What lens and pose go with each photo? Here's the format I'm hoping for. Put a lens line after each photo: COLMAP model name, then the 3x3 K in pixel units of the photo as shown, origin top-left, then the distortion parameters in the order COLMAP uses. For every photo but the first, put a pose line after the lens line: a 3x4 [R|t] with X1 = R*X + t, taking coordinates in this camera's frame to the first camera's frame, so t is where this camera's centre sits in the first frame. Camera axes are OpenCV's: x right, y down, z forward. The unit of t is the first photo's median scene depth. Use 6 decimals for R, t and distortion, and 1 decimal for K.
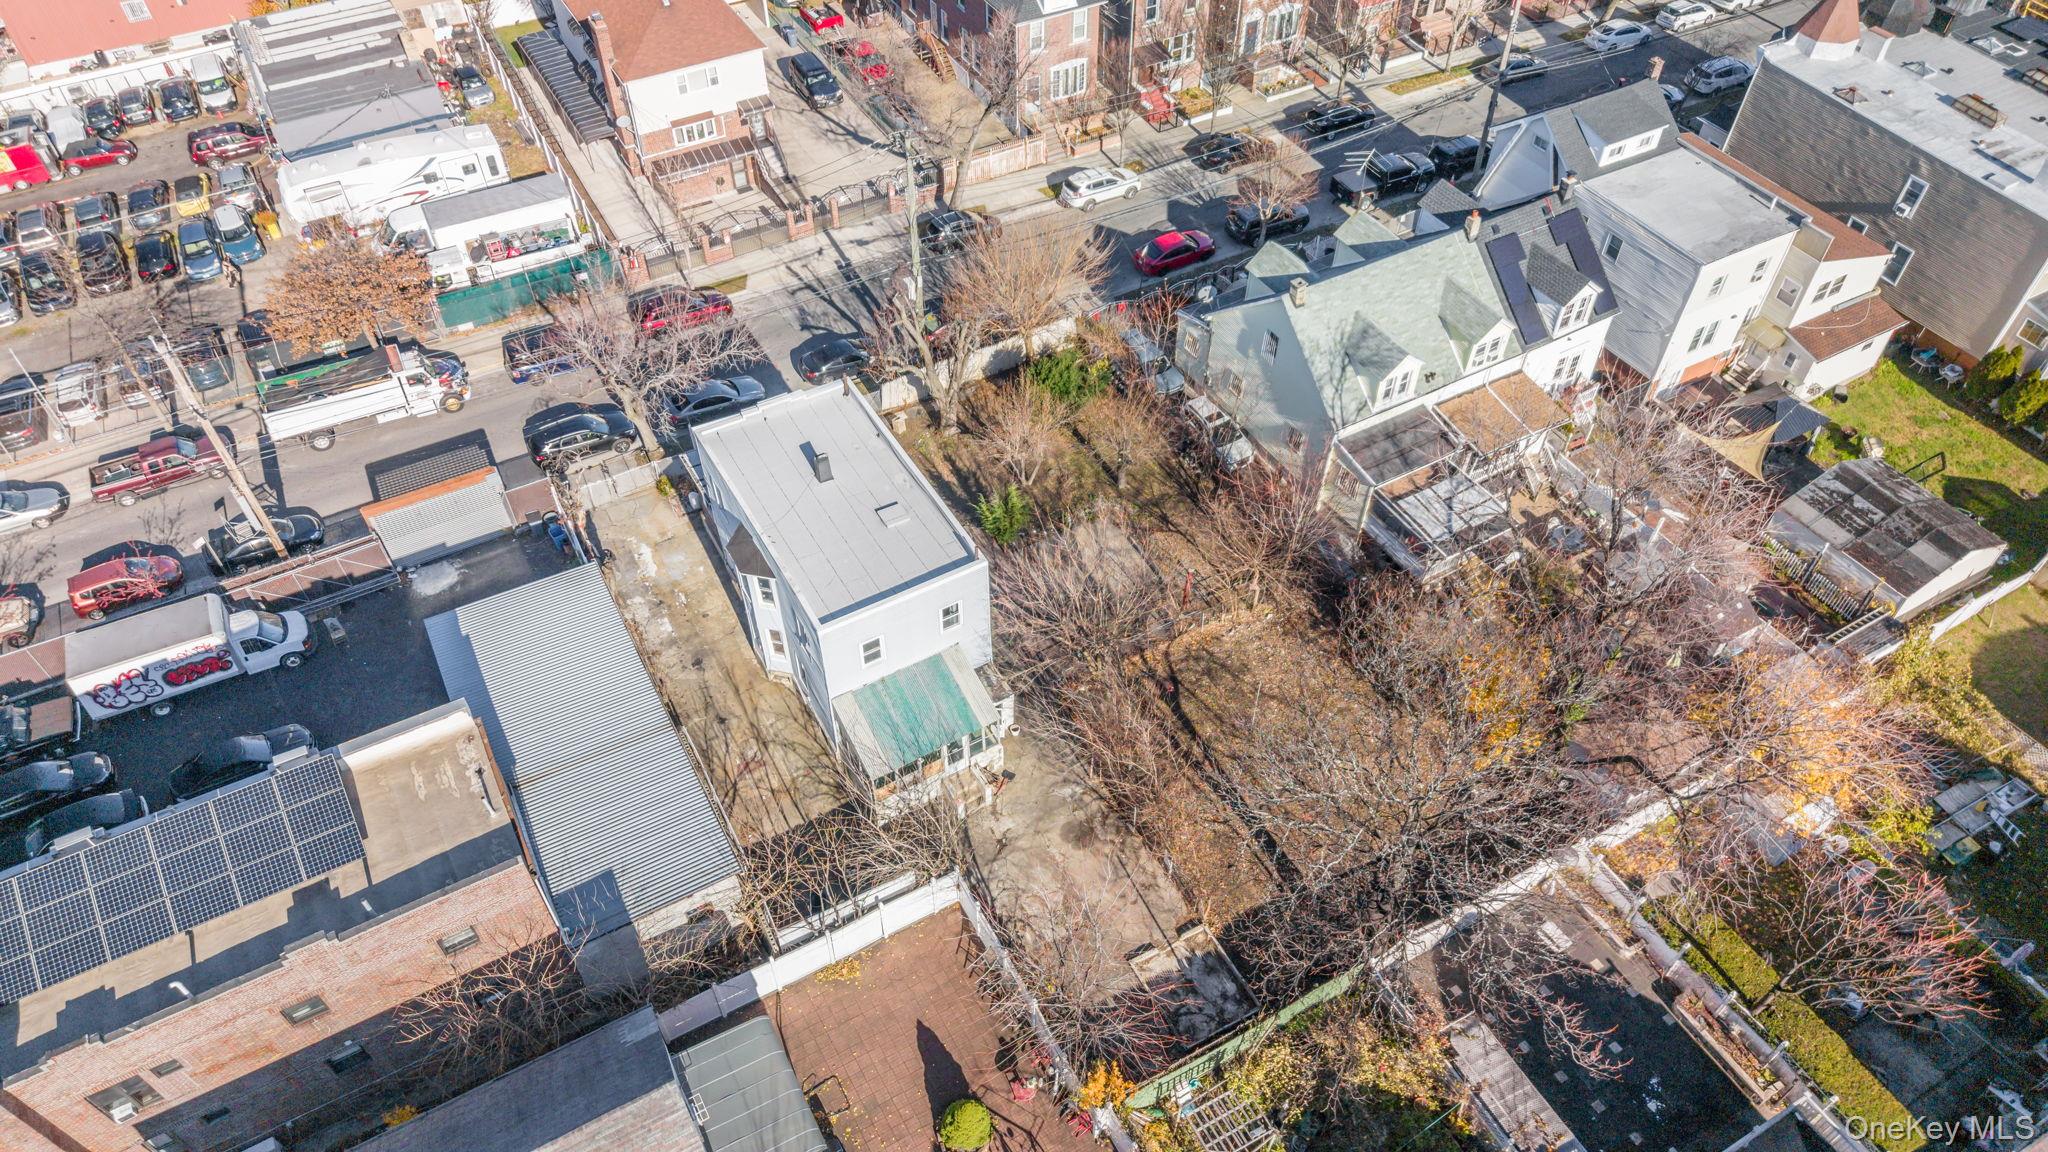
lens RADIAL K [[1397.1, 0, 1024.0], [0, 1397.1, 576.0], [0, 0, 1]] dist [-0.037222, -0.001106]
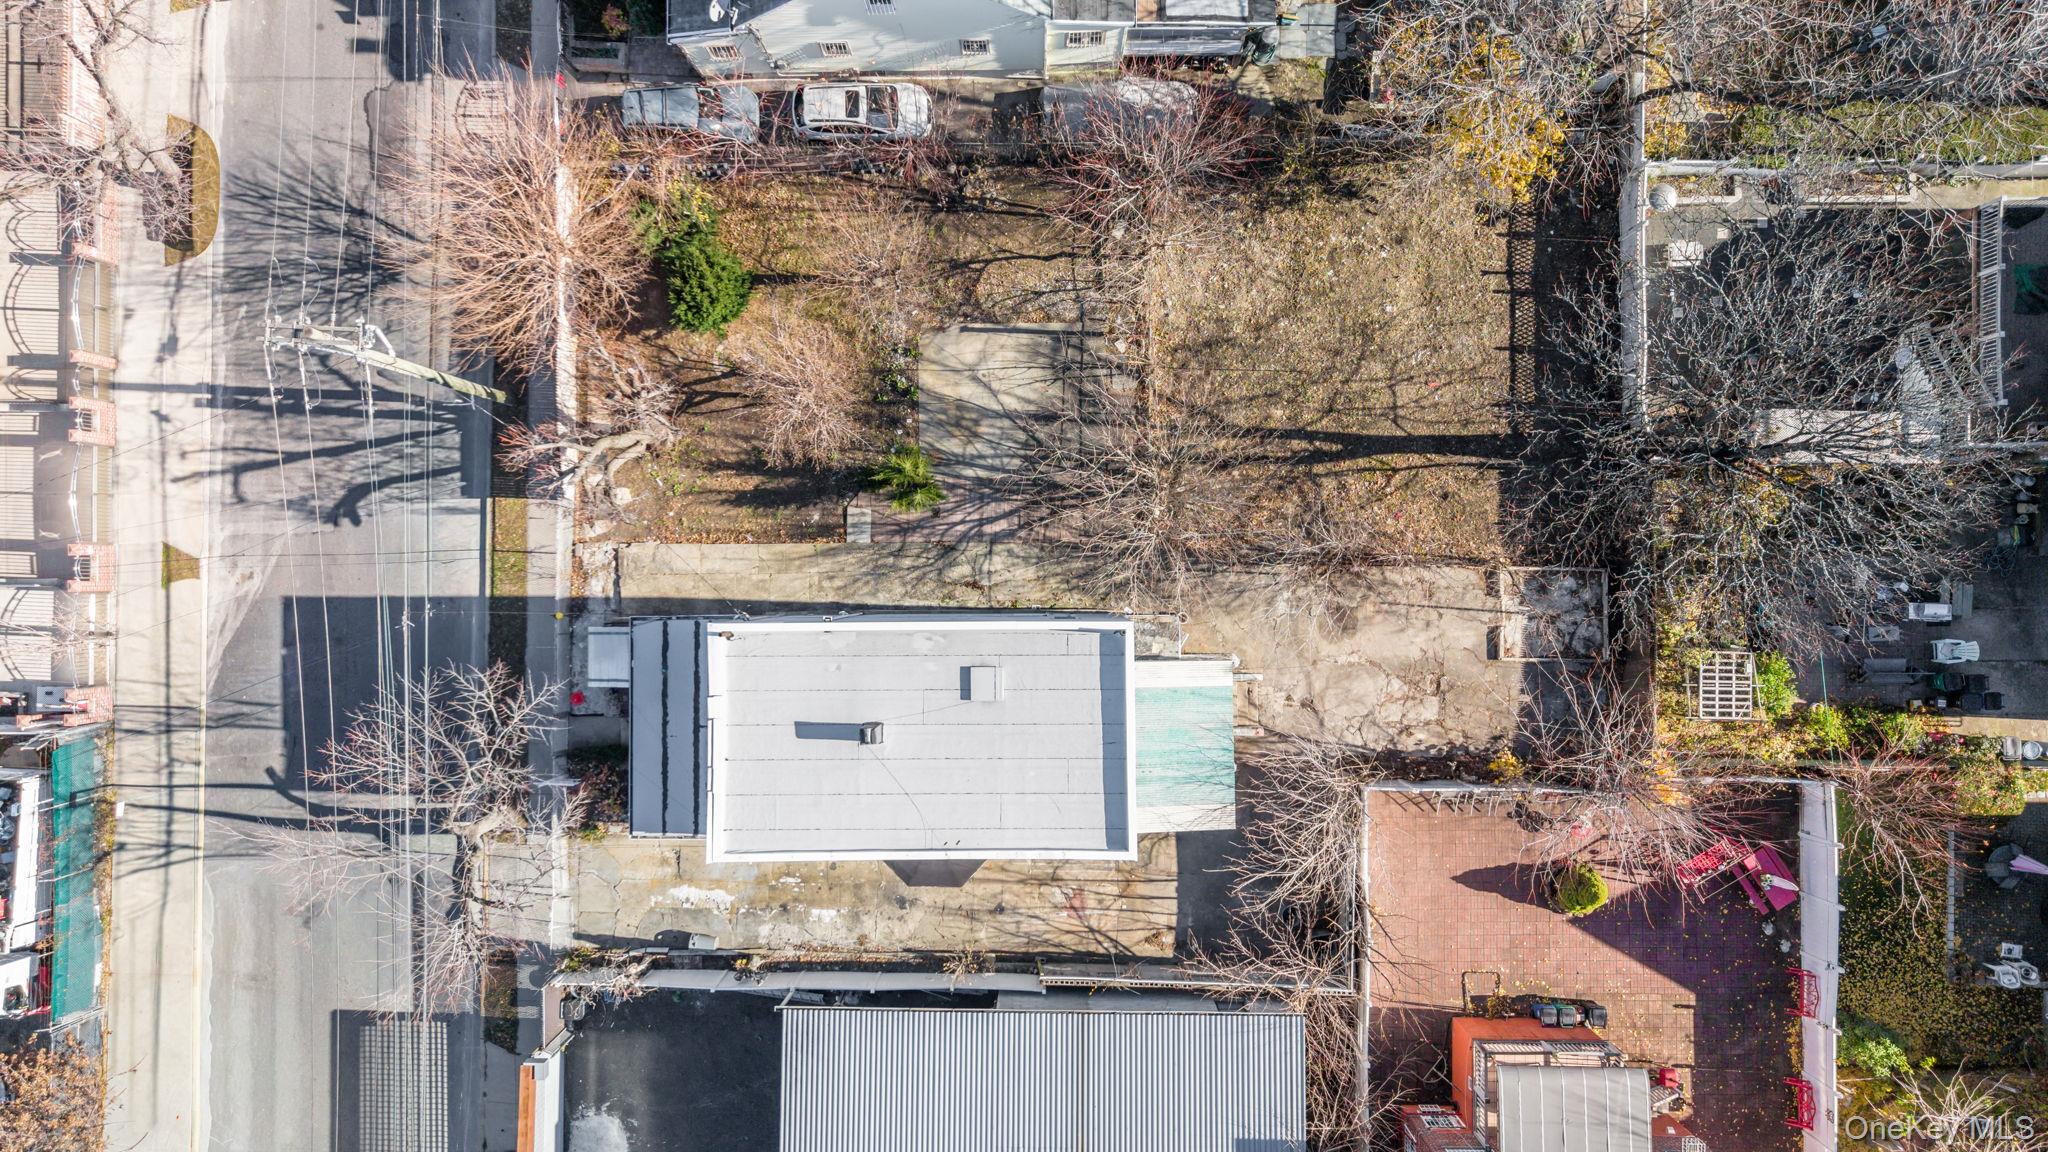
lens RADIAL K [[1397.1, 0, 1024.0], [0, 1397.1, 576.0], [0, 0, 1]] dist [-0.037222, -0.001106]
pose [[0.488701, -0.872393, 0.010061, -0.037361], [0.646963, 0.370107, 0.666679, -0.497203], [-0.585330, -0.319297, 0.745277, 0.410144]]
